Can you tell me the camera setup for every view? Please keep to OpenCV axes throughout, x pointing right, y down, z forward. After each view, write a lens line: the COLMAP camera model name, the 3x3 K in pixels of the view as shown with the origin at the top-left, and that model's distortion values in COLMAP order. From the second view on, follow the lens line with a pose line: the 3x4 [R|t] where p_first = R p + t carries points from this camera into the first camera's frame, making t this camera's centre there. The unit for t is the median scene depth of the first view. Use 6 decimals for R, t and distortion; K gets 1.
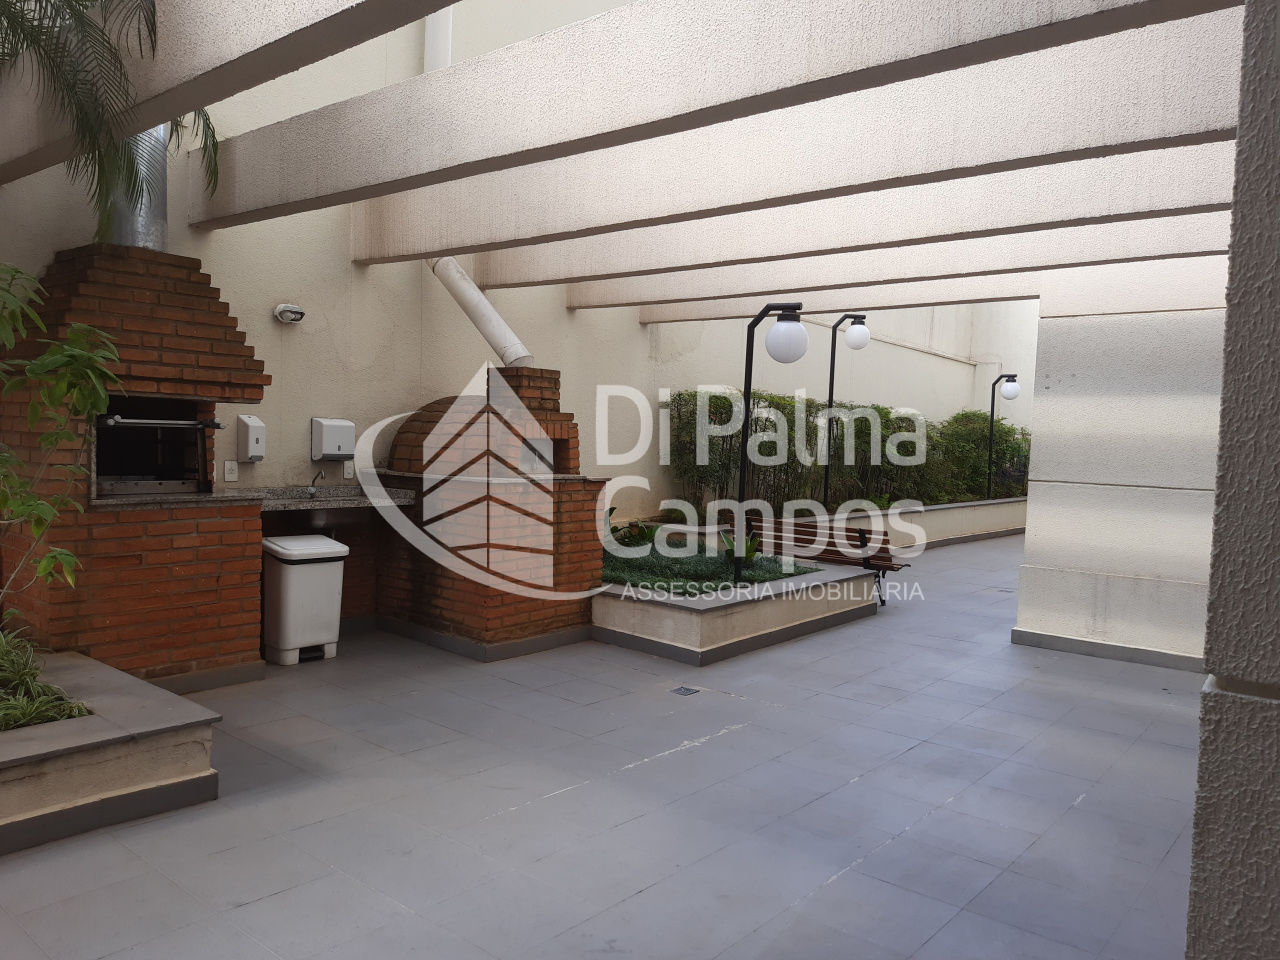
lens RADIAL K [[941.7, 0, 642.6], [0, 941.7, 480.3], [0, 0, 1]] dist [0.069363, -0.002625]
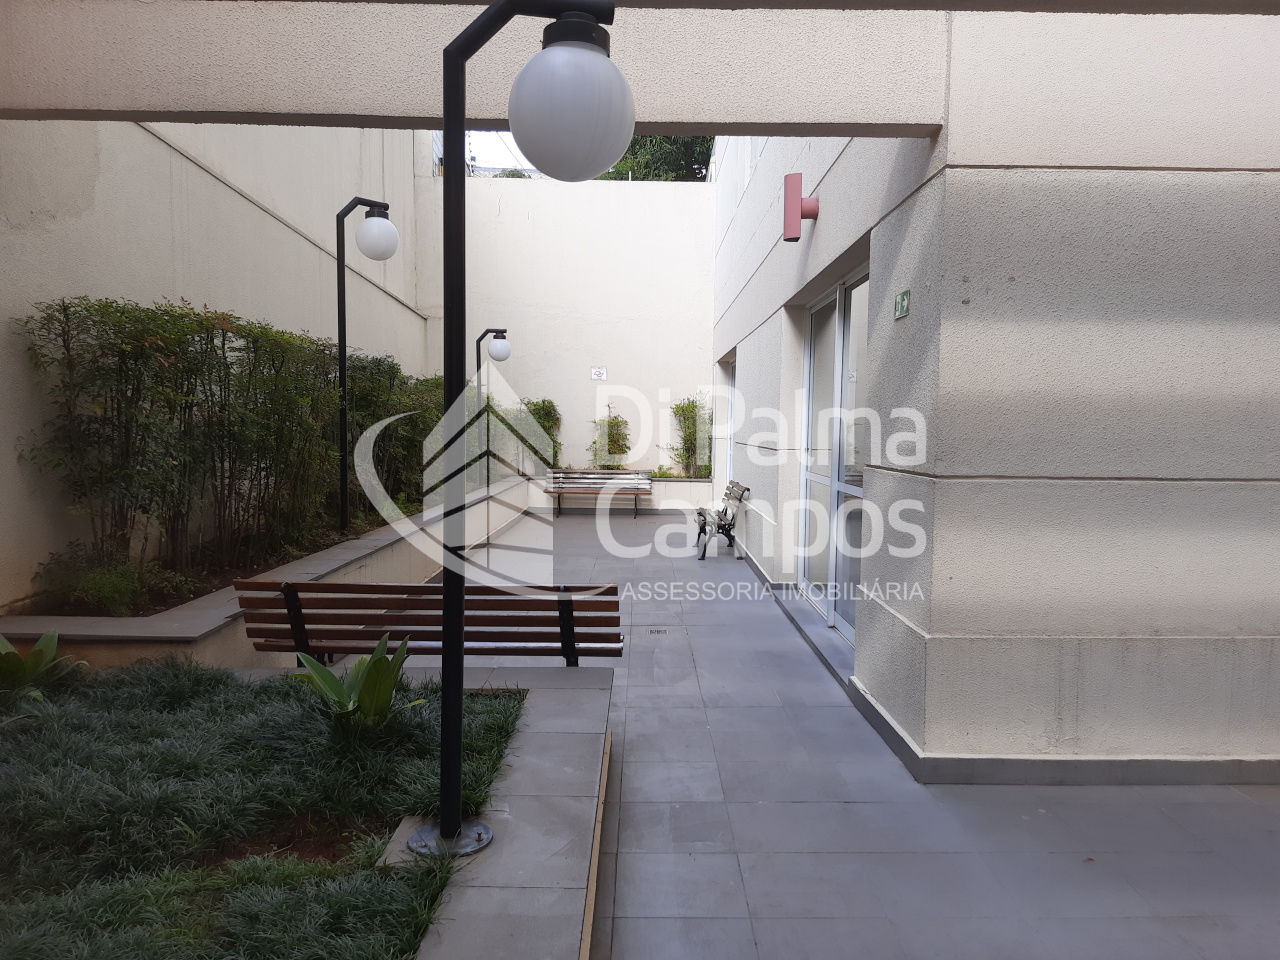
lens RADIAL K [[941.7, 0, 636.7], [0, 941.7, 488.9], [0, 0, 1]] dist [0.069363, -0.002625]
pose [[0.767604, -0.065198, 0.637599, -0.059641], [0.044989, 0.997840, 0.047872, -0.024720], [-0.639343, -0.008062, 0.768879, 0.664042]]
